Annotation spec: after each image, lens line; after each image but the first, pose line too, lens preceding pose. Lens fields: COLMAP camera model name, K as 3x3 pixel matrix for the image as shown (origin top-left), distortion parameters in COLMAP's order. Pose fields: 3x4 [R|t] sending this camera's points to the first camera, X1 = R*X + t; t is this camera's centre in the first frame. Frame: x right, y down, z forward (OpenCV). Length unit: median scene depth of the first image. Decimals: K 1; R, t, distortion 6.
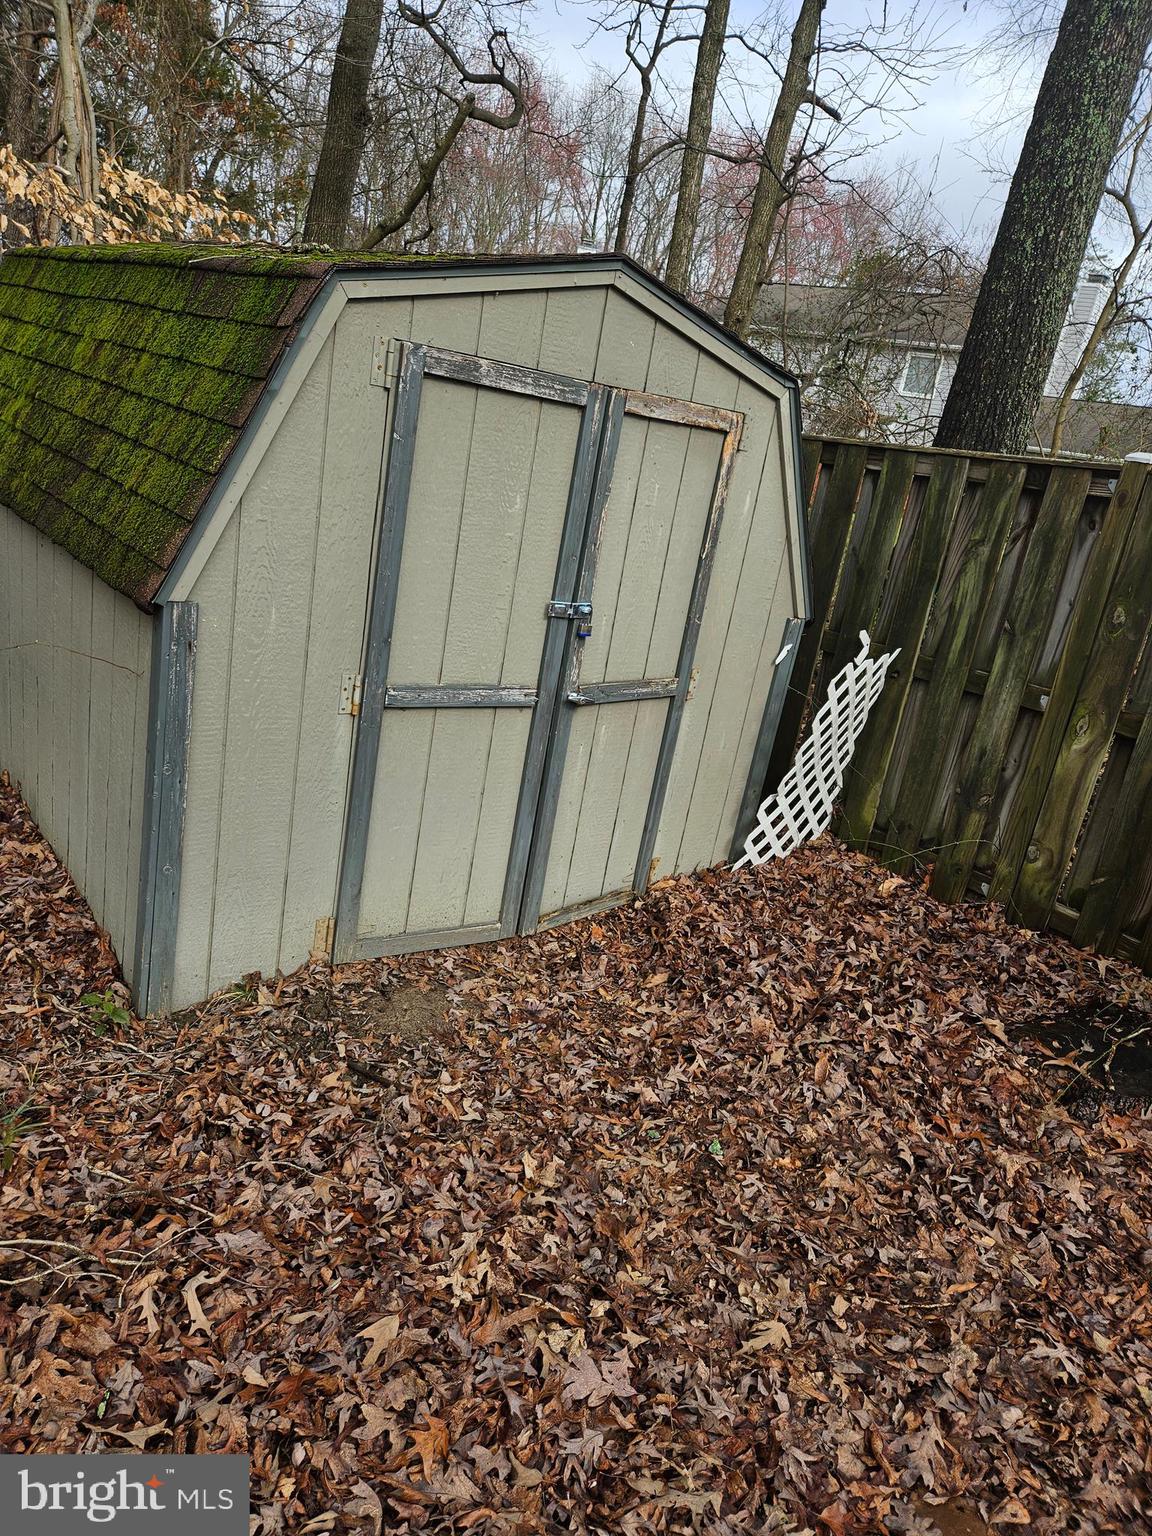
lens RADIAL K [[1022.7, 0, 615.6], [0, 1022.7, 784.3], [0, 0, 1]] dist [0.071883, -0.062284]
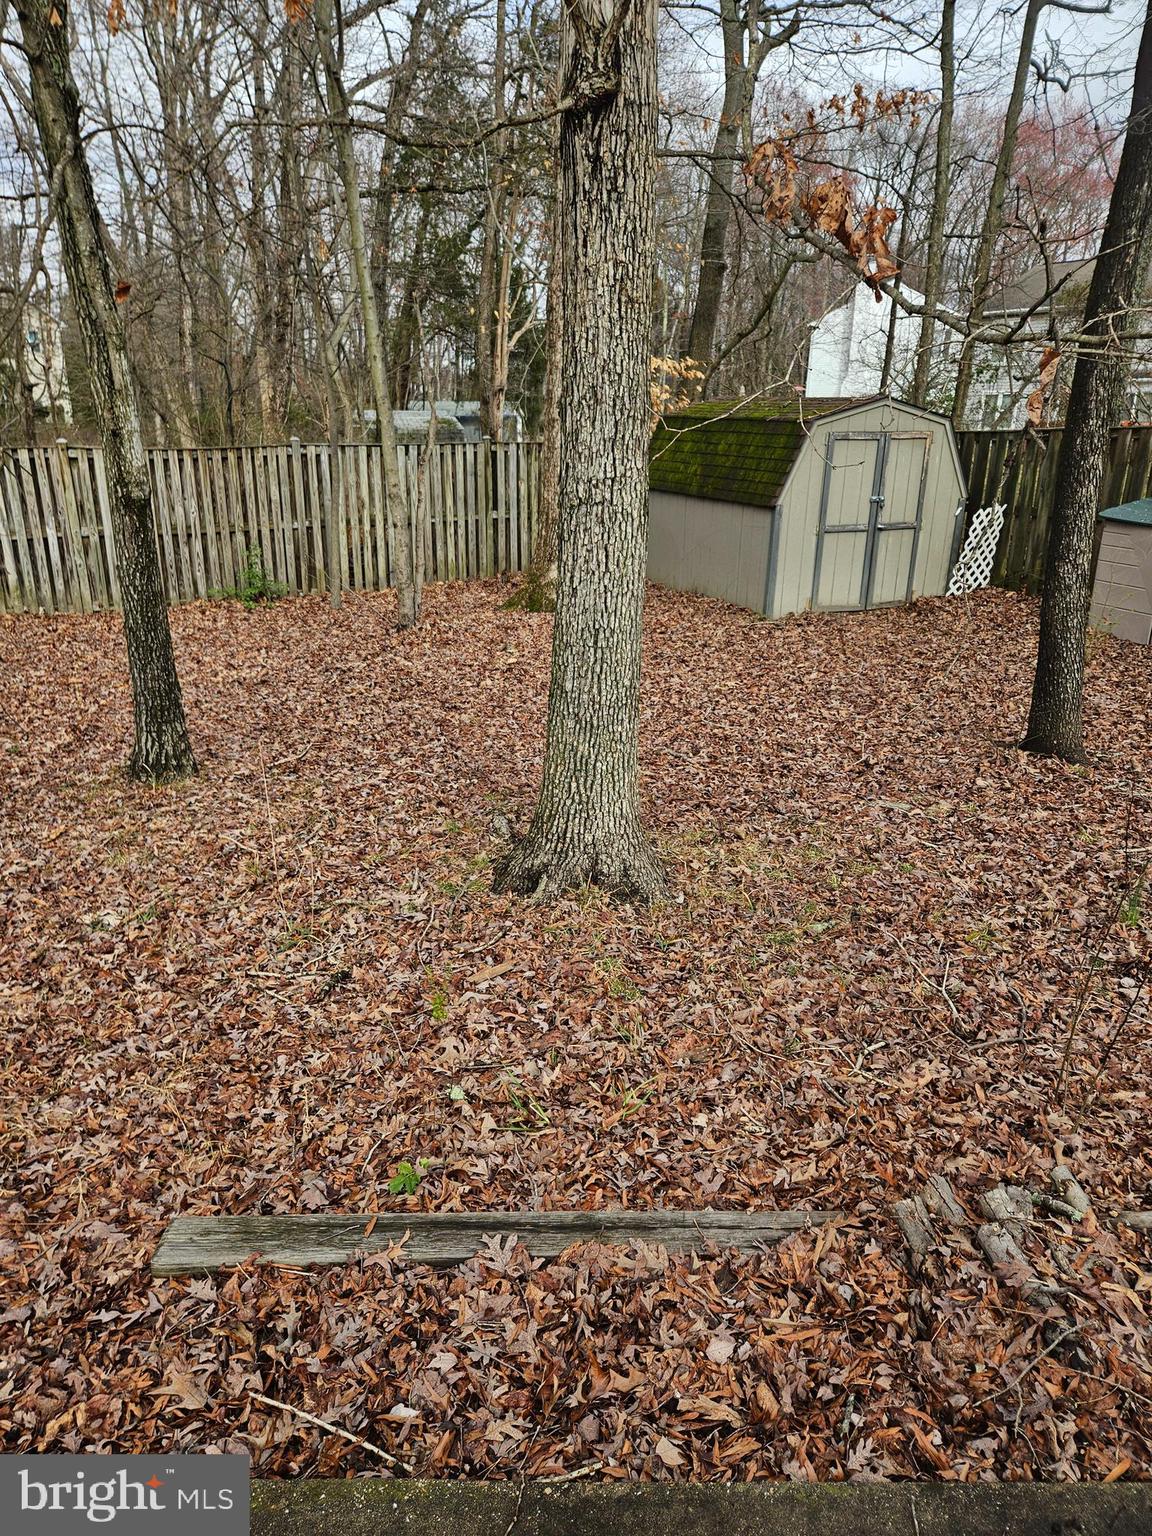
lens RADIAL K [[1022.7, 0, 573.9], [0, 1022.7, 779.0], [0, 0, 1]] dist [0.071883, -0.062284]
pose [[0.944488, -0.060962, -0.322842, 0.047013], [0.054225, 0.998083, -0.029829, 0.714780], [0.324042, 0.010666, 0.945983, -2.264731]]
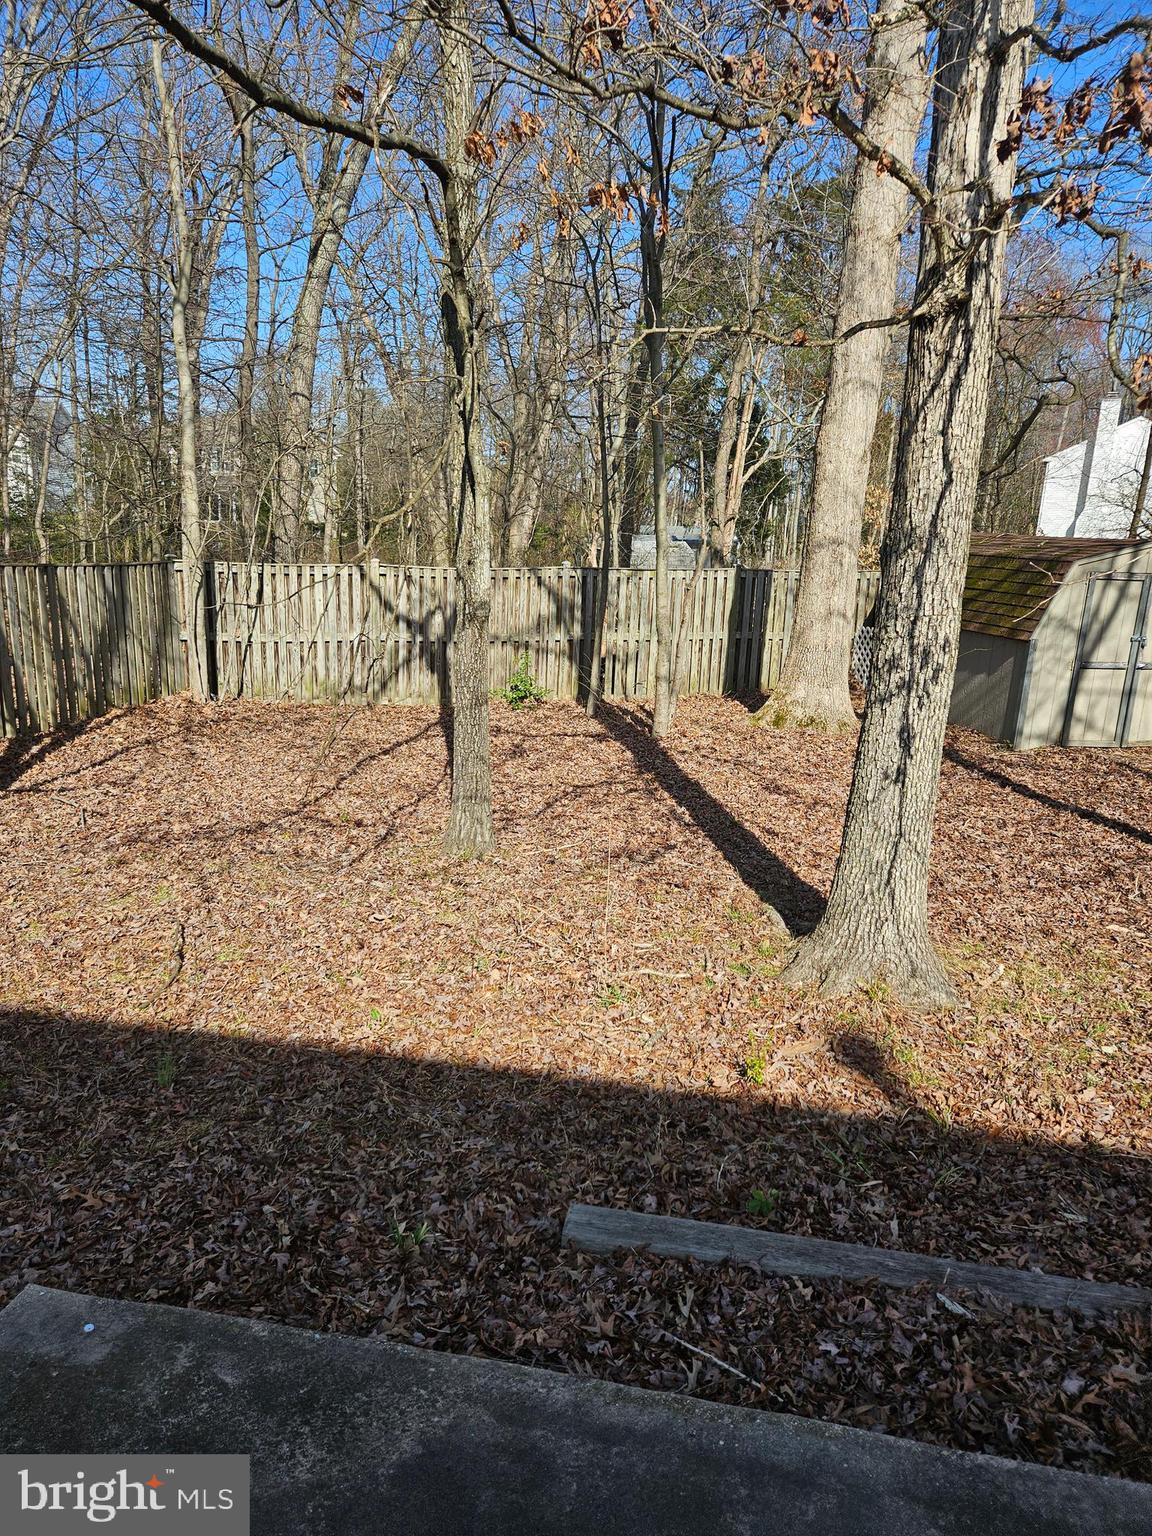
lens RADIAL K [[1022.7, 0, 588.1], [0, 1022.7, 789.0], [0, 0, 1]] dist [0.071883, -0.062284]
pose [[0.879672, -0.027243, -0.474800, -0.027640], [-0.039496, 0.990724, -0.130022, 0.746736], [0.473938, 0.133129, 0.870436, -2.460041]]
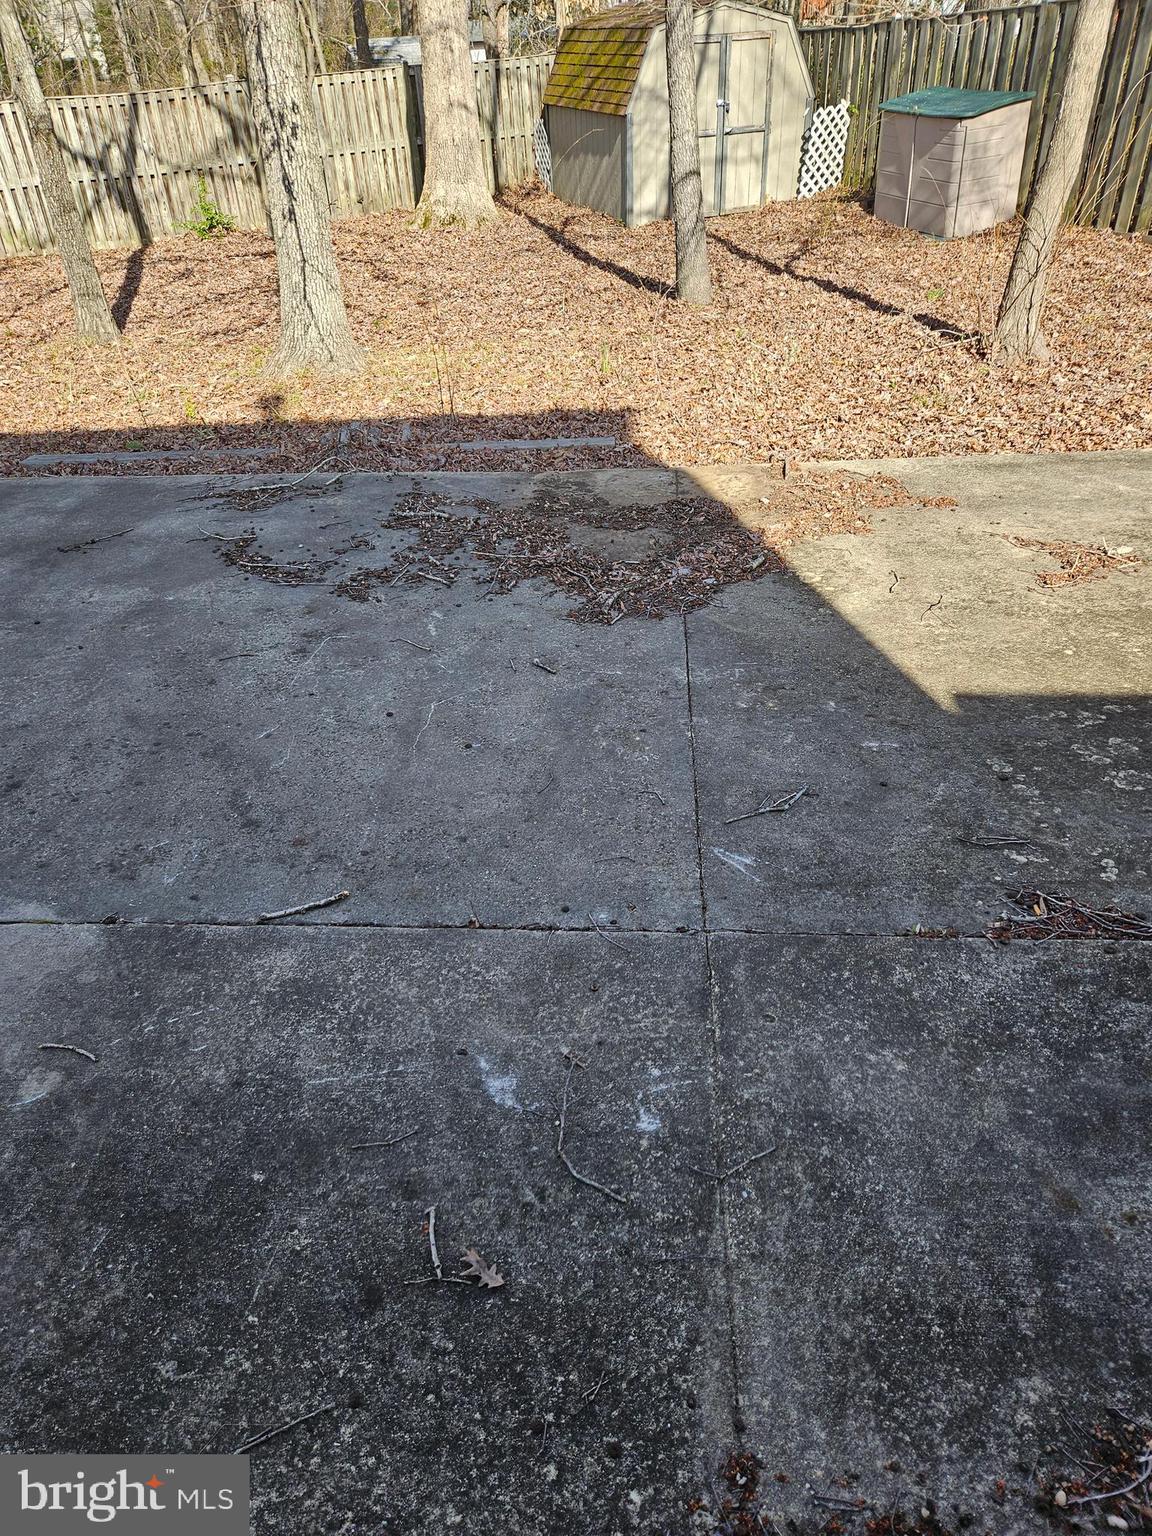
lens RADIAL K [[1022.7, 0, 580.7], [0, 1022.7, 779.4], [0, 0, 1]] dist [0.071883, -0.062284]
pose [[0.910778, 0.027722, -0.411965, 1.022401], [0.081702, 0.965915, 0.245626, 1.130441], [0.404733, -0.257369, 0.877469, -2.906797]]
